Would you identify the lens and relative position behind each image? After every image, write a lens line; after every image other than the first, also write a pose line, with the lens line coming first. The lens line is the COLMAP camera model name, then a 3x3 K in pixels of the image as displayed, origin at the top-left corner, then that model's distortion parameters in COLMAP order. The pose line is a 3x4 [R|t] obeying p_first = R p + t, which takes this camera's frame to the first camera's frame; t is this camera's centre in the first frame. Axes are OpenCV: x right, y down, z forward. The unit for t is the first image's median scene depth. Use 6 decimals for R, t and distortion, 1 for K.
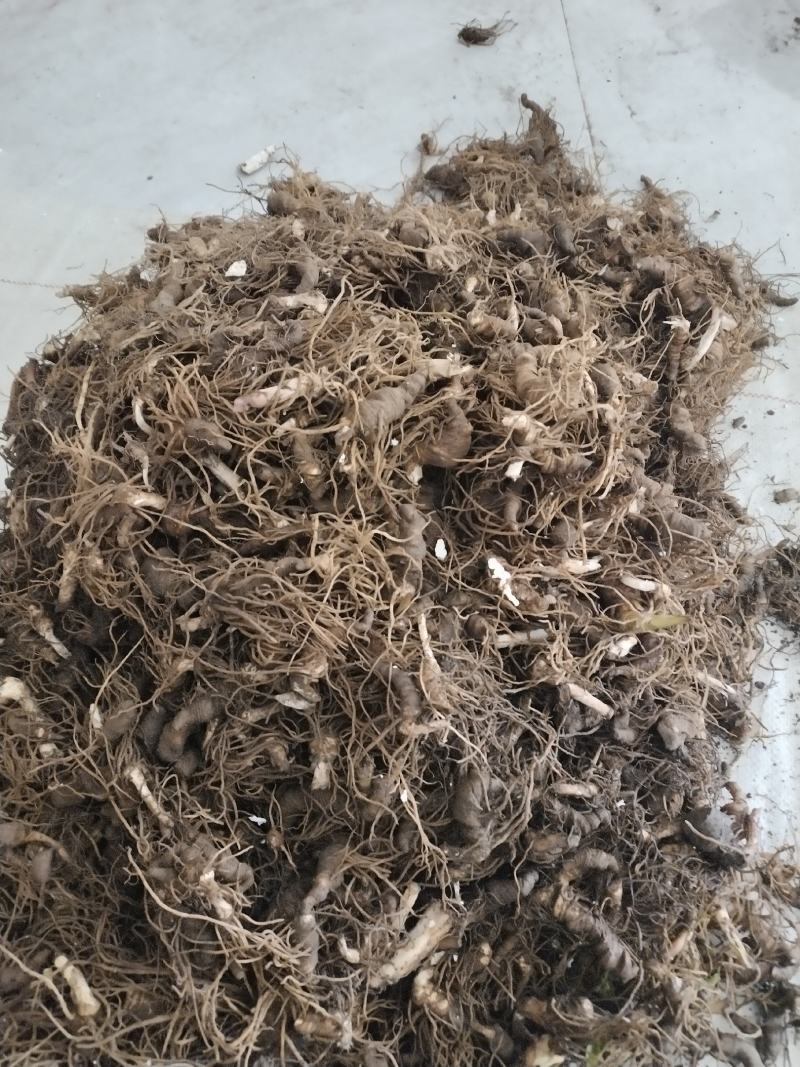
lens RADIAL K [[805.7, 0, 404.3], [0, 805.7, 530.6], [0, 0, 1]] dist [0.051451, -0.060519]
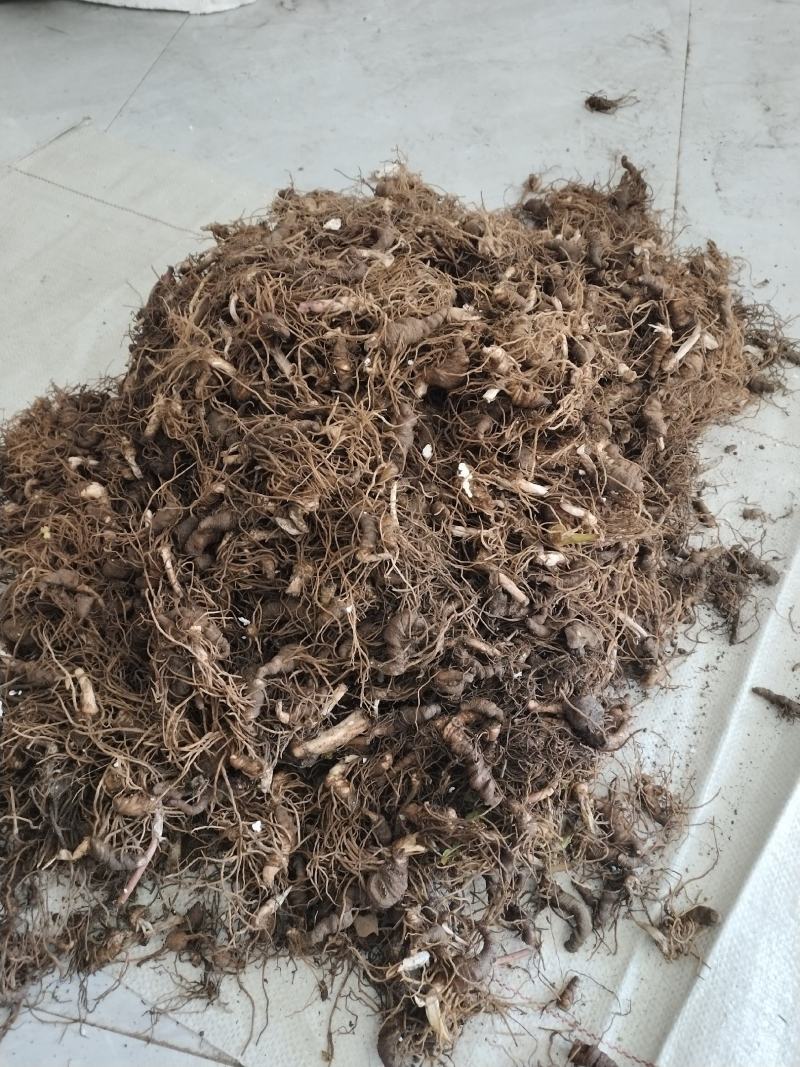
lens RADIAL K [[805.7, 0, 404.3], [0, 805.7, 530.6], [0, 0, 1]] dist [0.051451, -0.060519]
pose [[0.967499, 0.223976, -0.117393, 0.194348], [-0.231076, 0.971616, -0.050663, 0.226813], [0.102714, 0.076143, 0.991792, -0.285213]]
